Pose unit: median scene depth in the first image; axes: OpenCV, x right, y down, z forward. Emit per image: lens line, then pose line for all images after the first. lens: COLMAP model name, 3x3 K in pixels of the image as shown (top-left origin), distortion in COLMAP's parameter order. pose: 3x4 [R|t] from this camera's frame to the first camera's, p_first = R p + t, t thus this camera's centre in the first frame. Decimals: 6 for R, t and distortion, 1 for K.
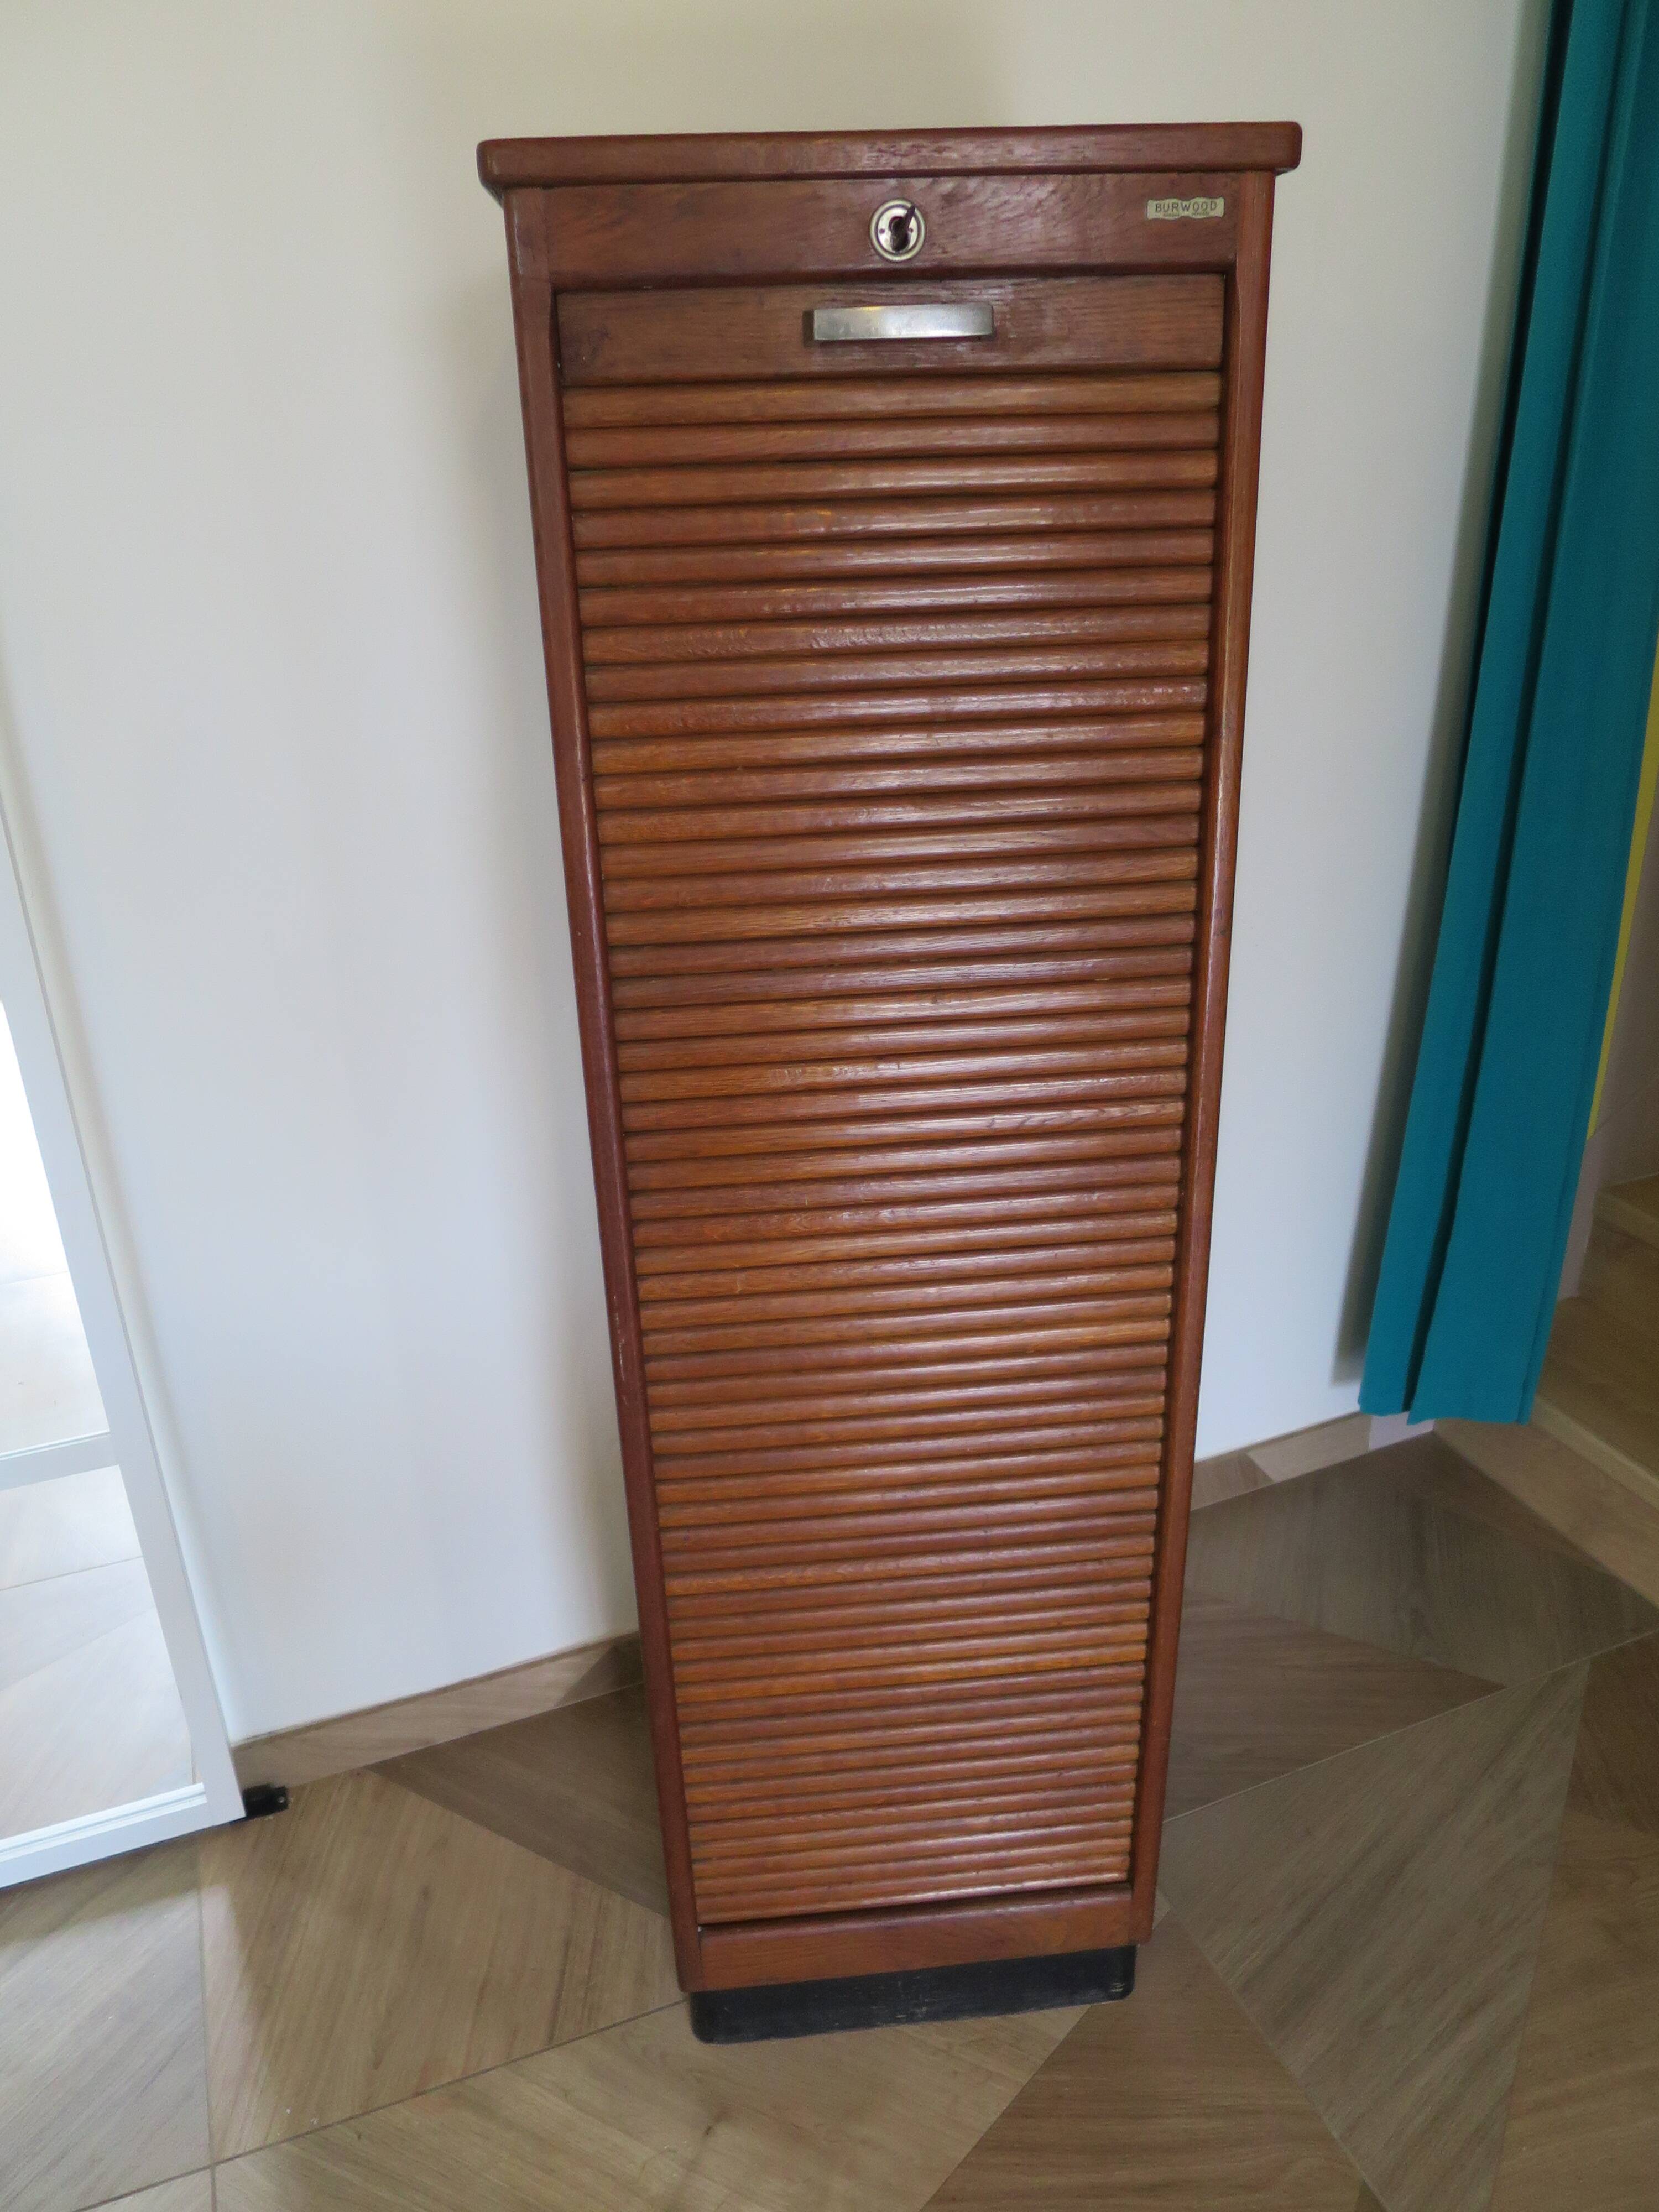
lens RADIAL K [[1591.1, 0, 833.7], [0, 1591.1, 1110.3], [0, 0, 1]] dist [-0.047880, 0.012003]
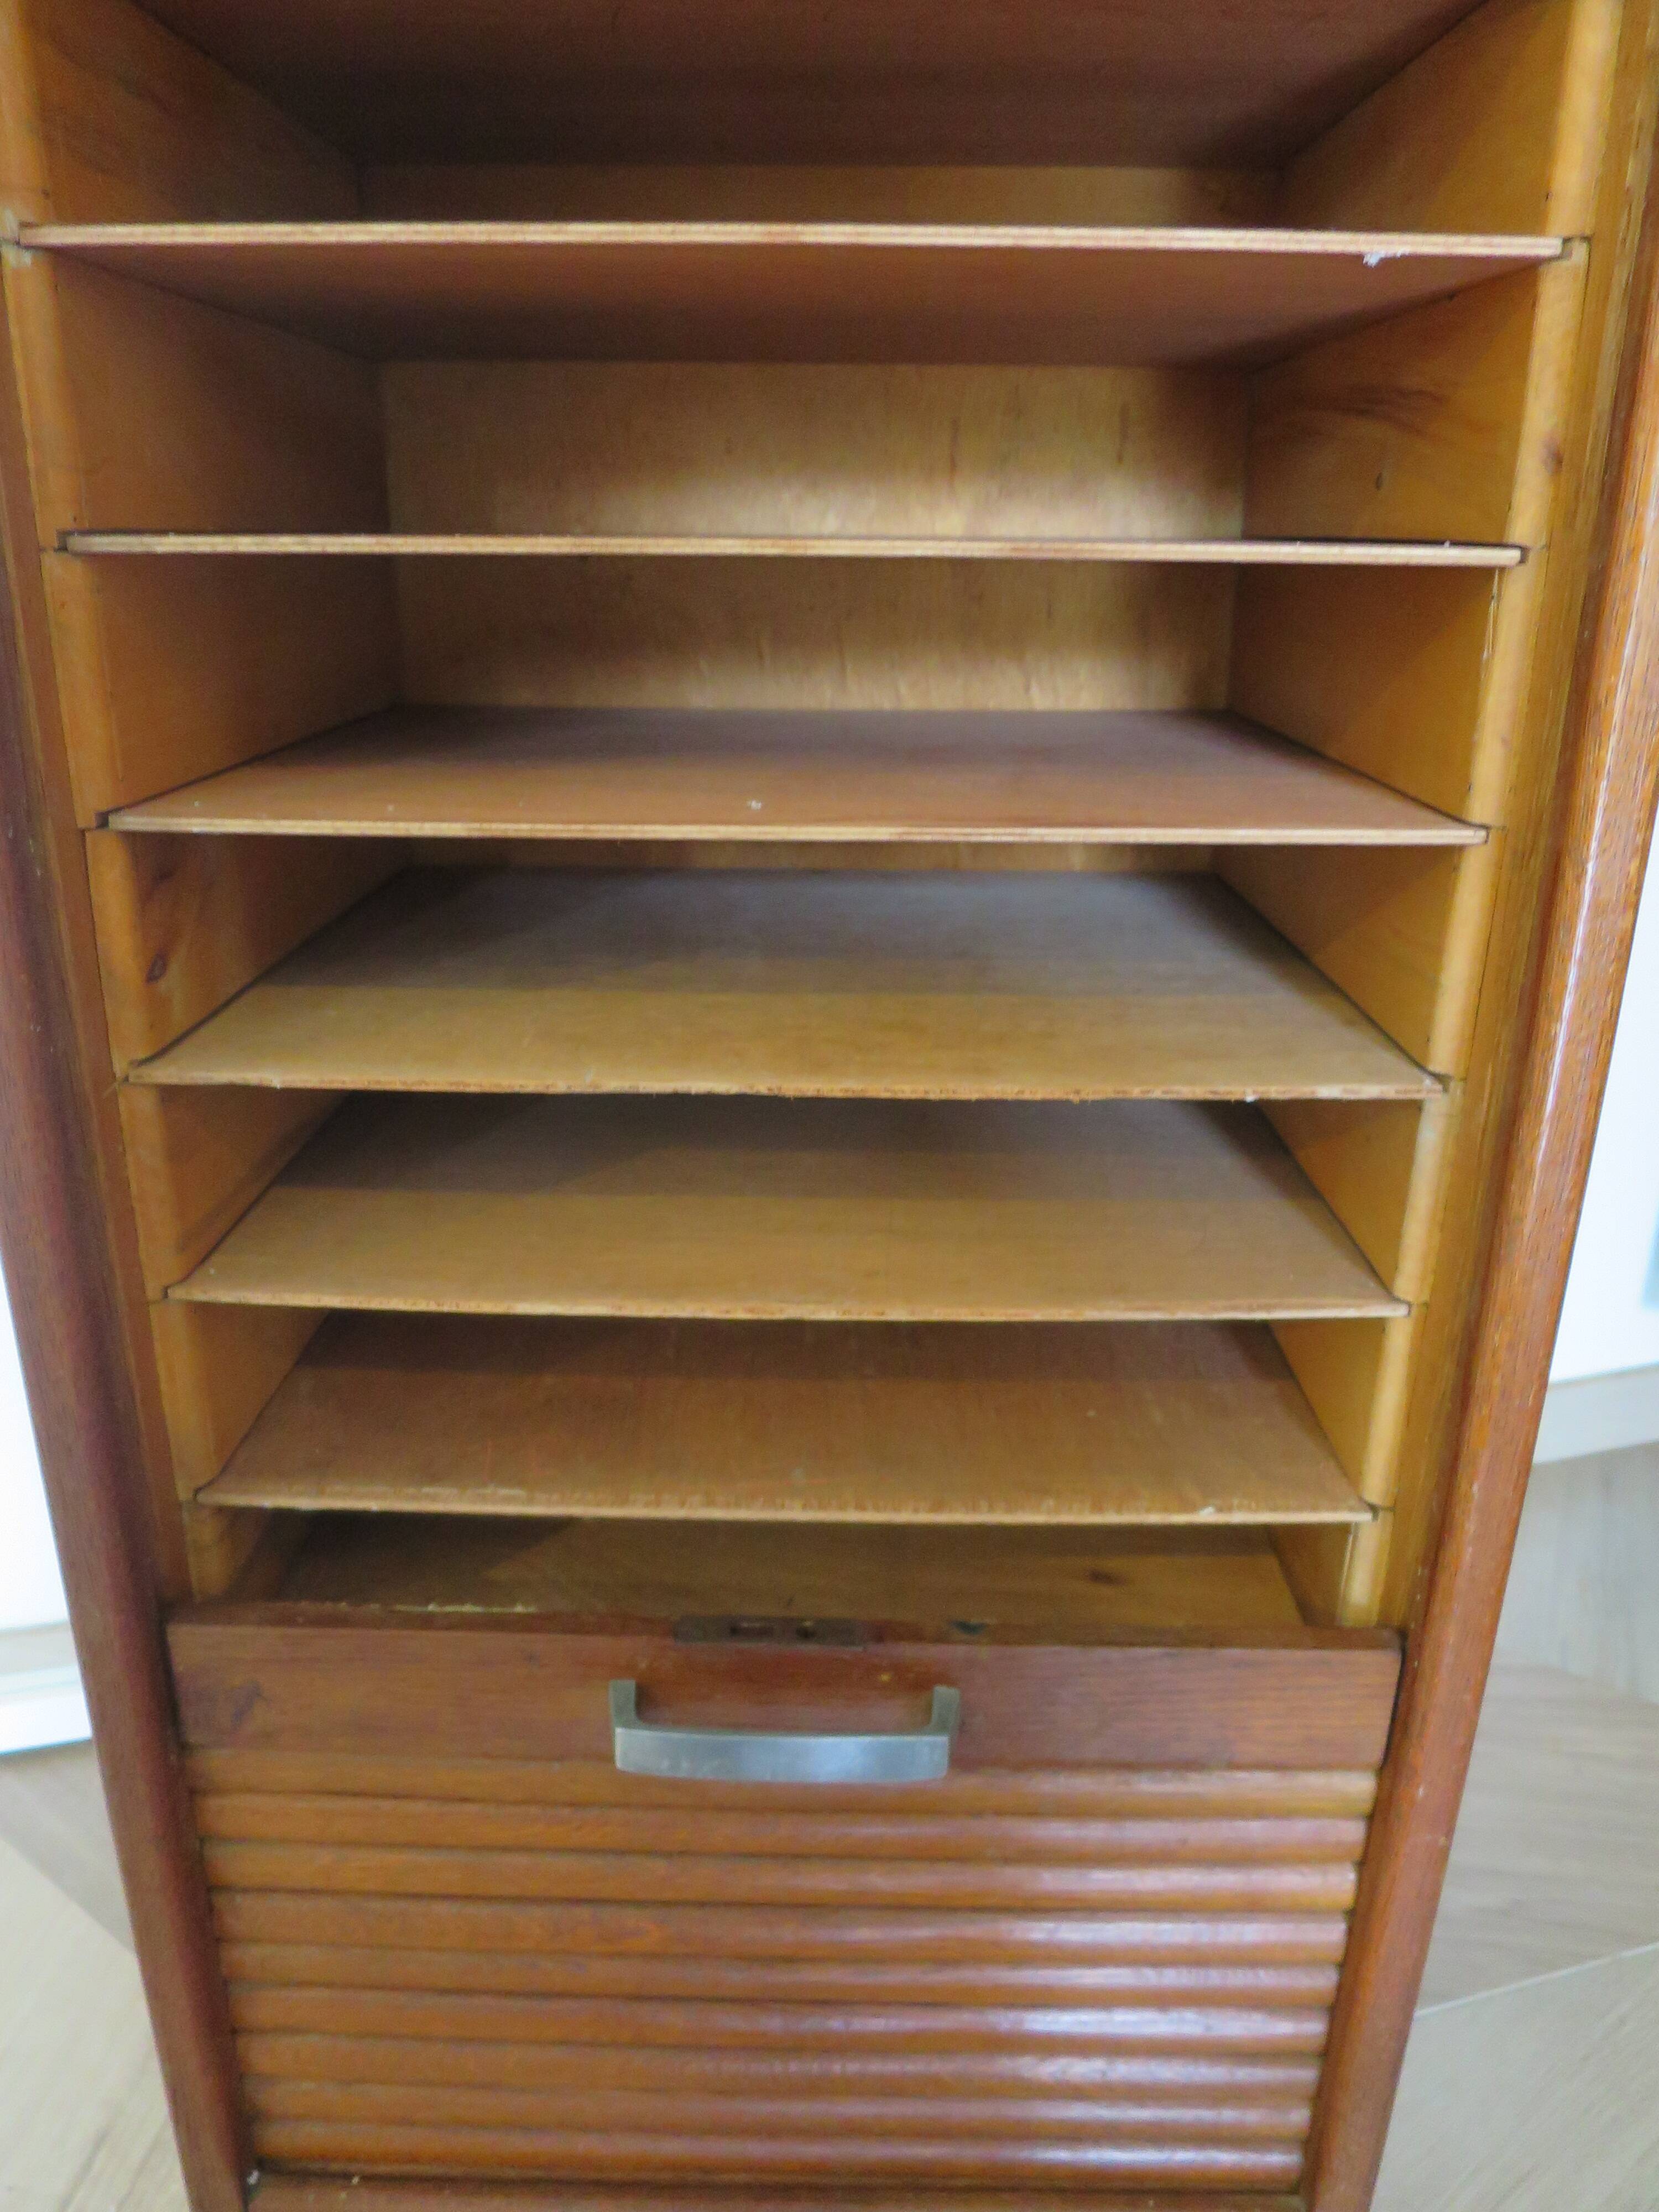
lens RADIAL K [[1592.1, 0, 832.8], [0, 1592.1, 1102.8], [0, 0, 1]] dist [-0.047531, 0.011027]
pose [[0.993488, 0.076993, -0.083988, 0.089420], [-0.082228, 0.994760, -0.060759, 0.276044], [0.078870, 0.067269, 0.994613, 0.645599]]
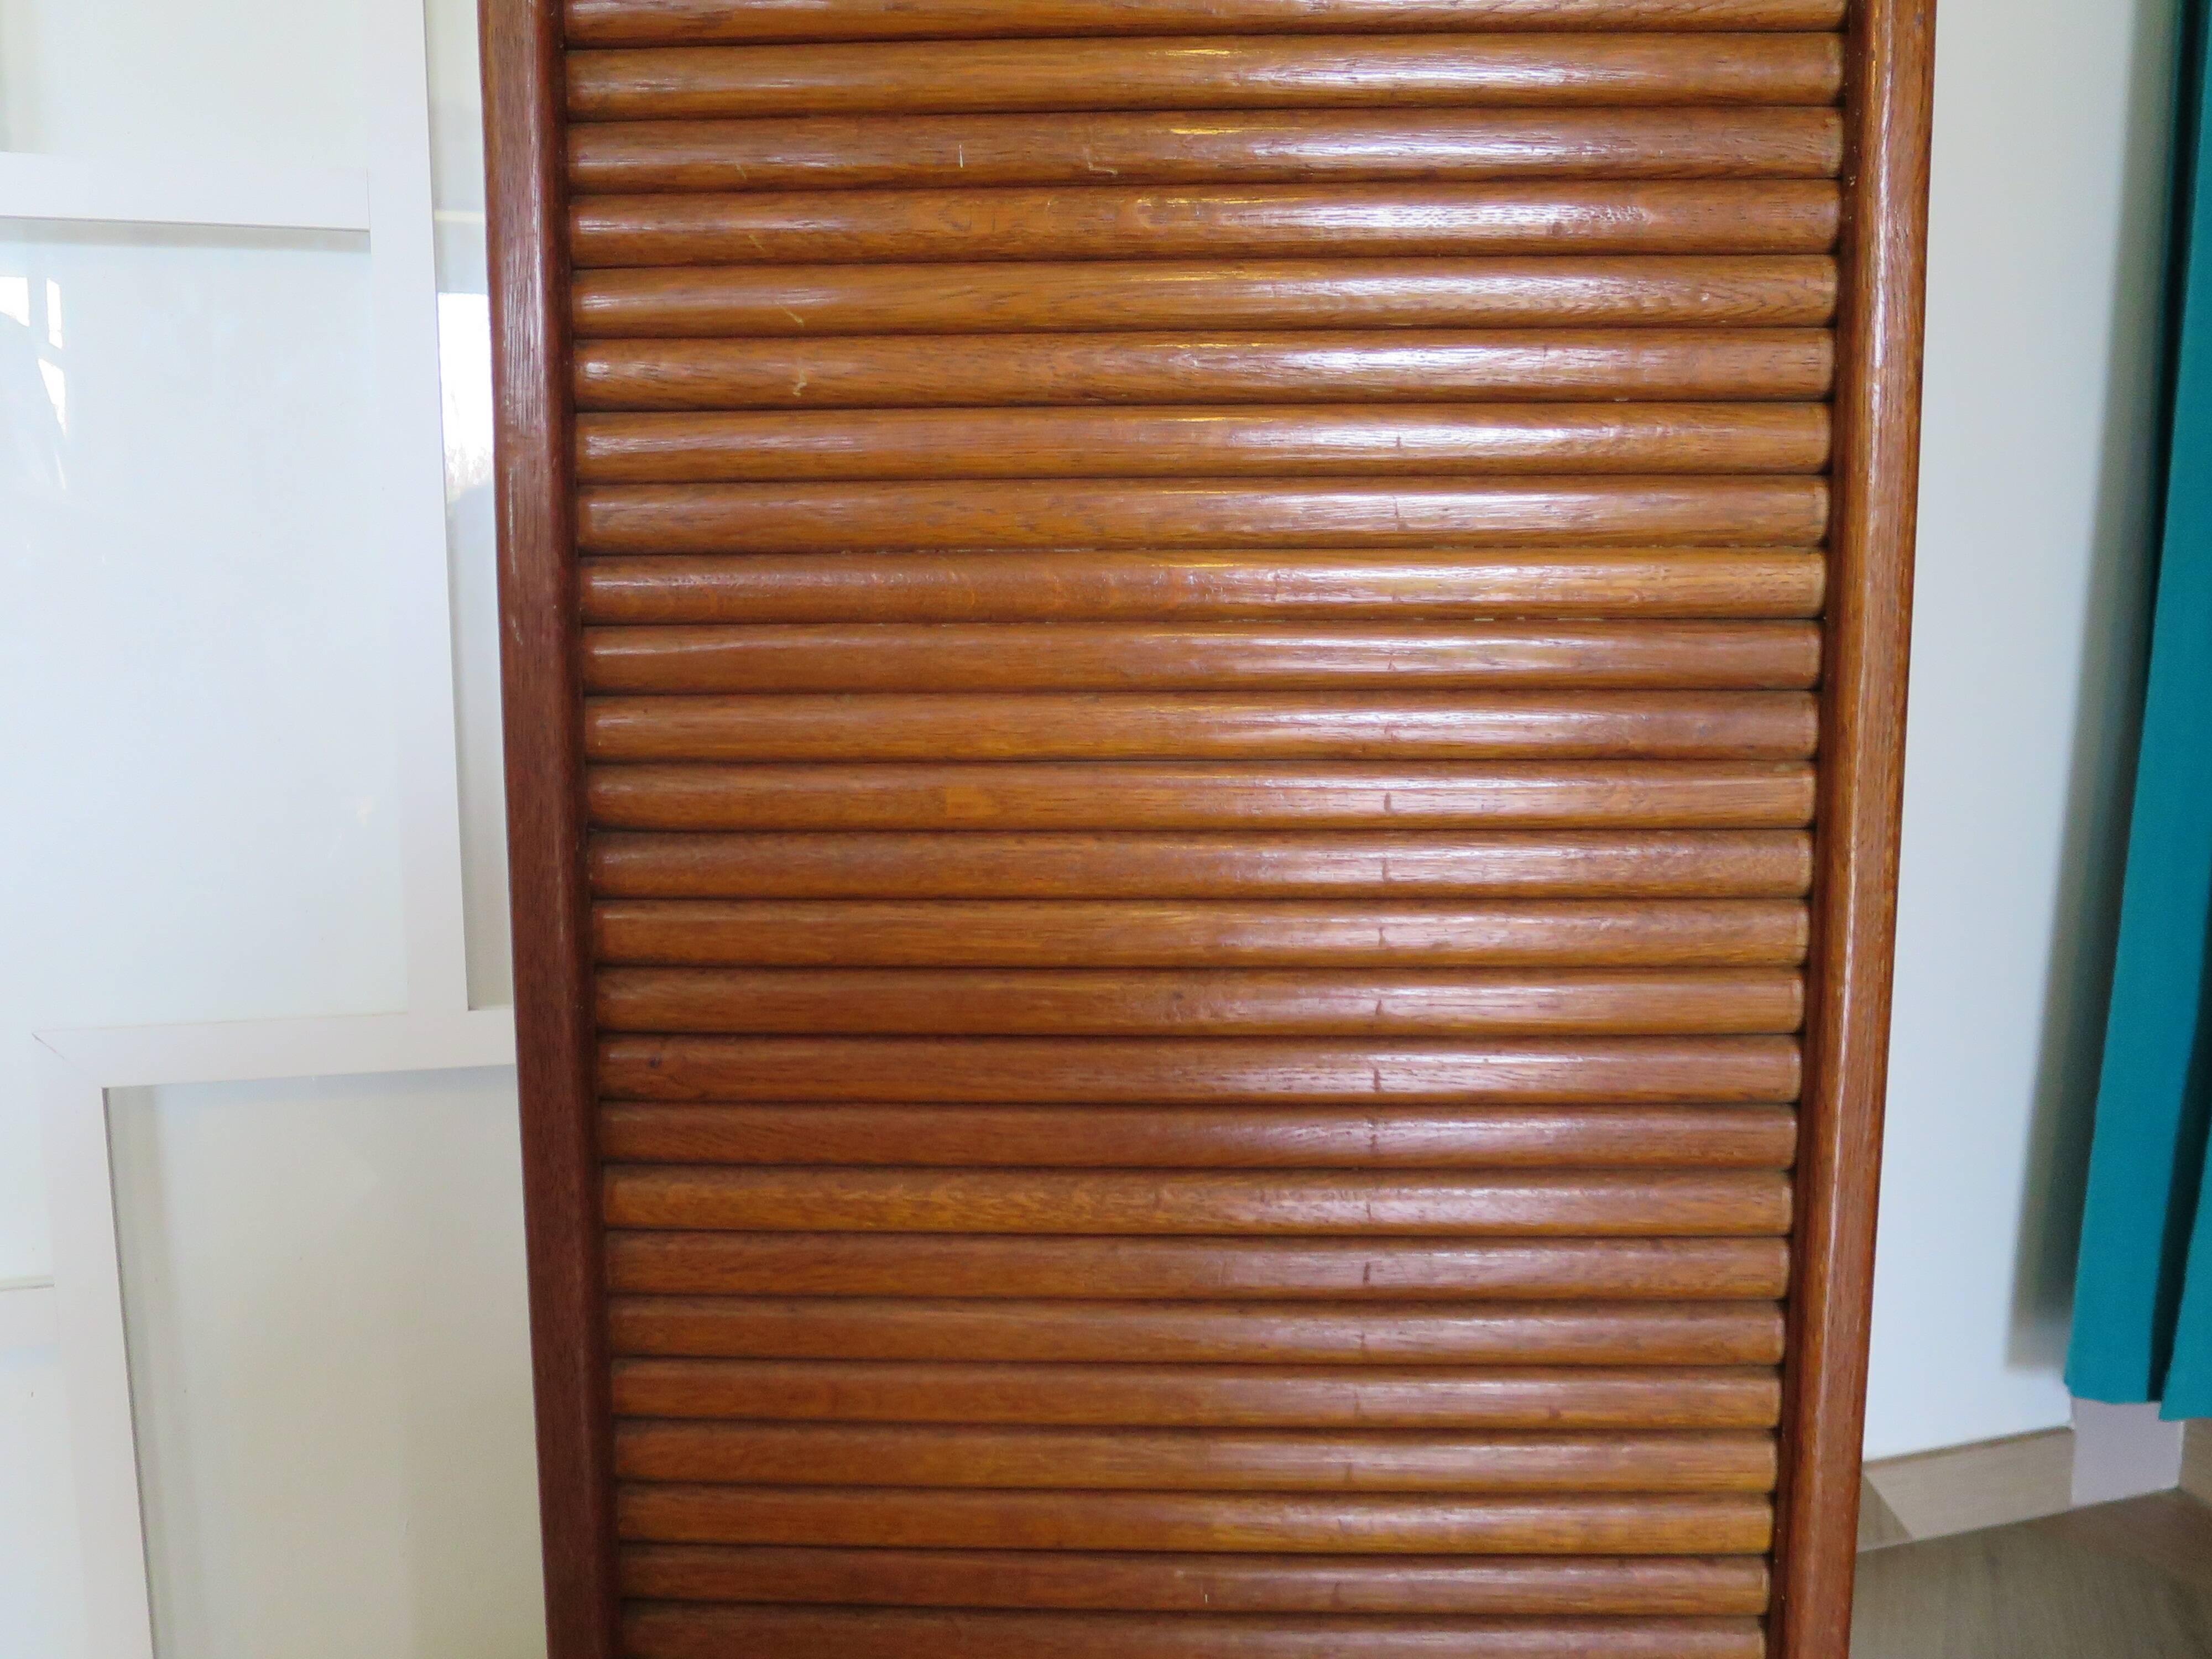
lens RADIAL K [[1667.8, 0, 1102.2], [0, 1667.8, 832.3], [0, 0, 1]] dist [-0.045109, 0.019480]
pose [[0.992113, 0.042817, -0.117805, 0.073580], [-0.075639, 0.953946, -0.290286, 0.324385], [0.099950, 0.296907, 0.949661, 0.558962]]
